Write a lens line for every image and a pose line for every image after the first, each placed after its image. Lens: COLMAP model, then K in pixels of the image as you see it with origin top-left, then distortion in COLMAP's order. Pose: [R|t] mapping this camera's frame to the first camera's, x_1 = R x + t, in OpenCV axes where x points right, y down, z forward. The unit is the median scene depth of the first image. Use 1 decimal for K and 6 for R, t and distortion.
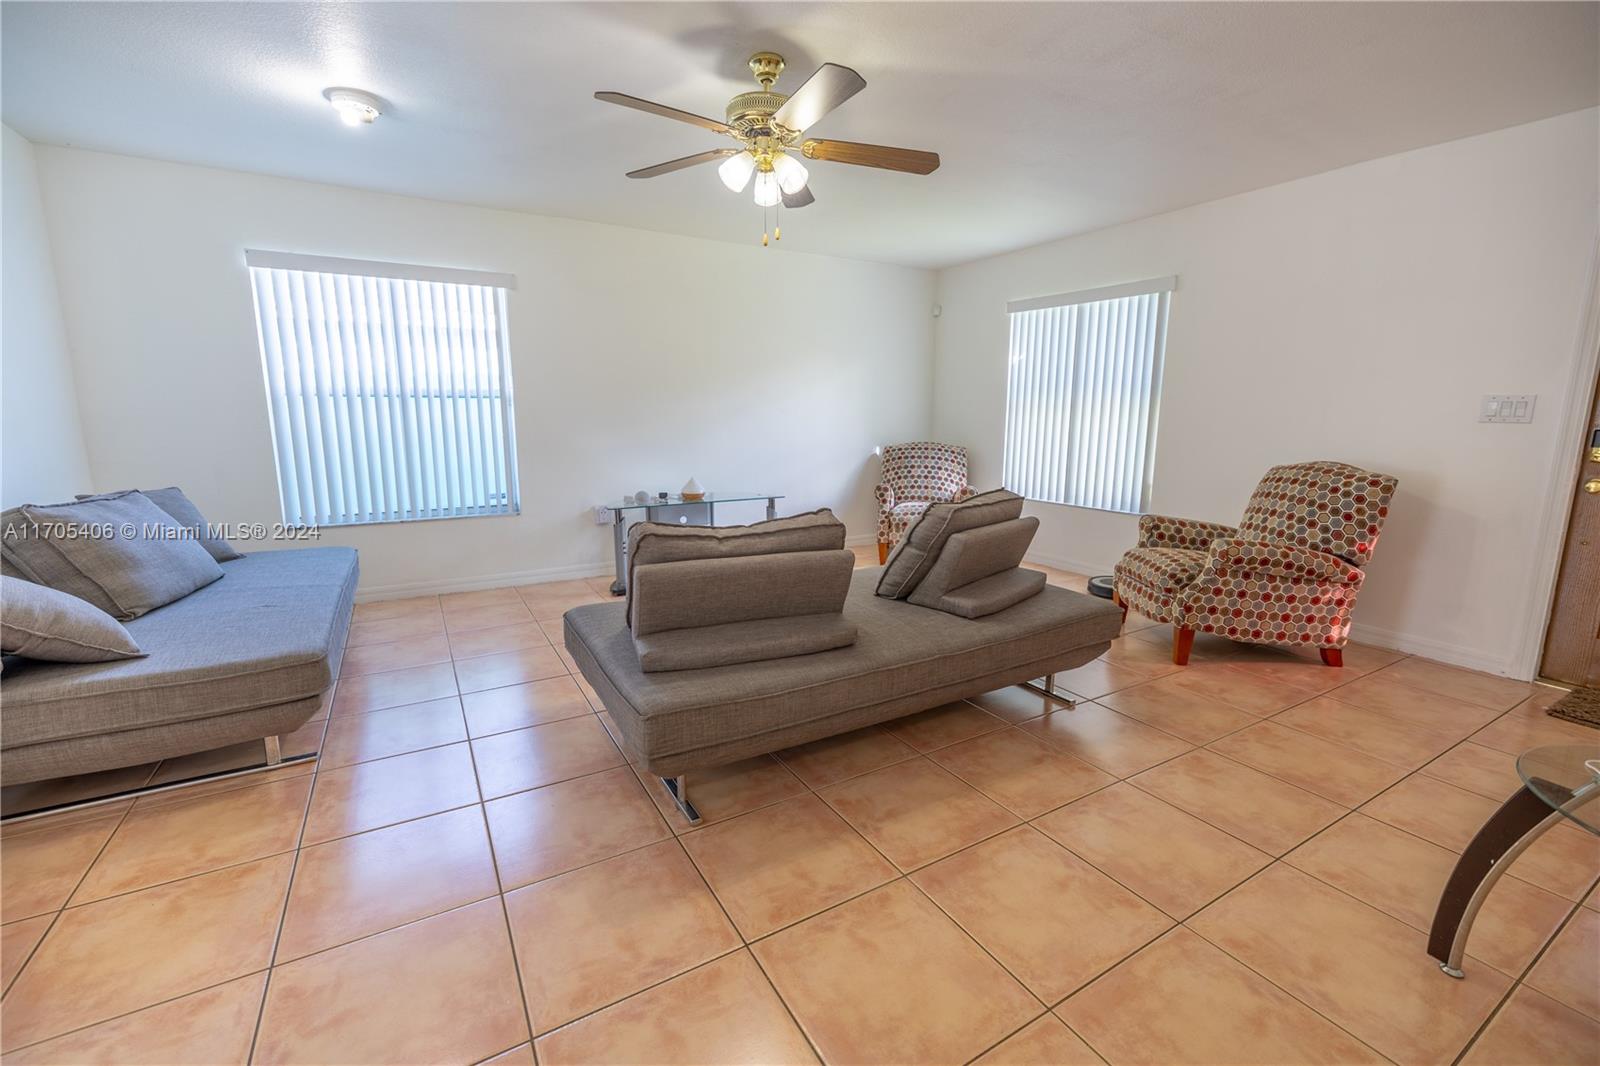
lens RADIAL K [[677.7, 0, 812.0], [0, 677.7, 528.1], [0, 0, 1]] dist [0.006910, 0.000191]
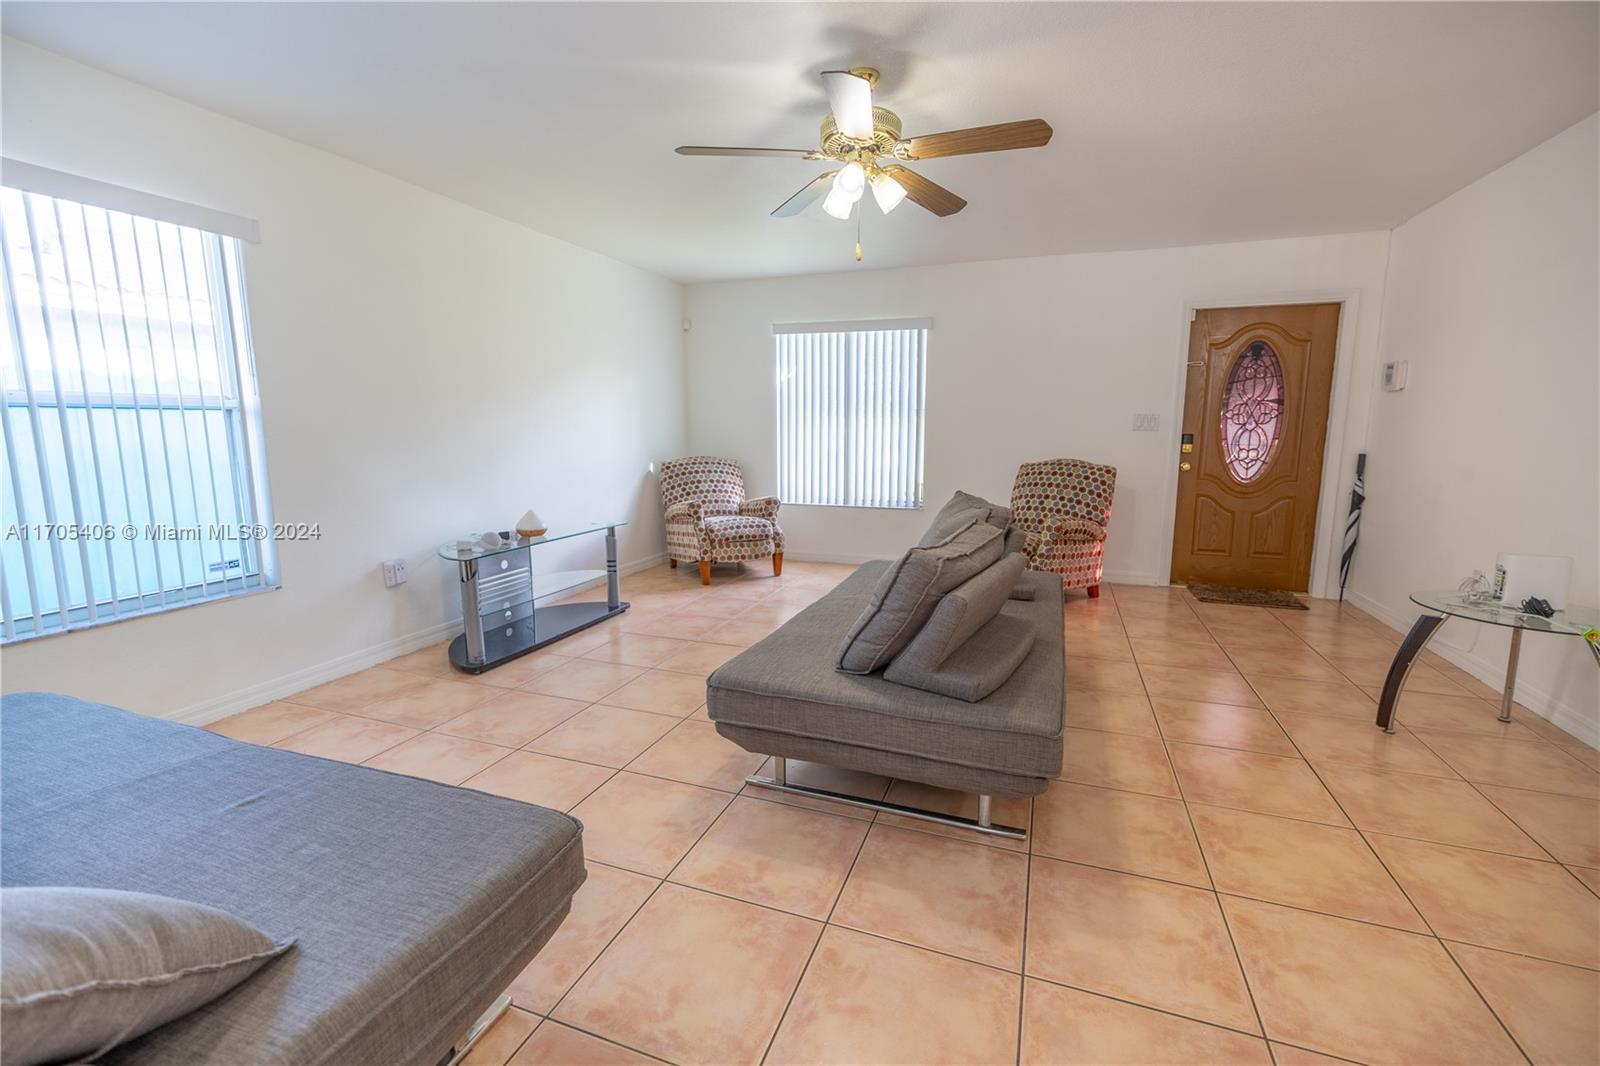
lens RADIAL K [[677.7, 0, 807.1], [0, 677.7, 529.6], [0, 0, 1]] dist [0.006910, 0.000191]
pose [[0.772517, -0.103843, 0.626446, -0.462665], [0.113335, 0.993245, 0.024883, -0.036677], [-0.624798, 0.051776, 0.779068, 0.179625]]
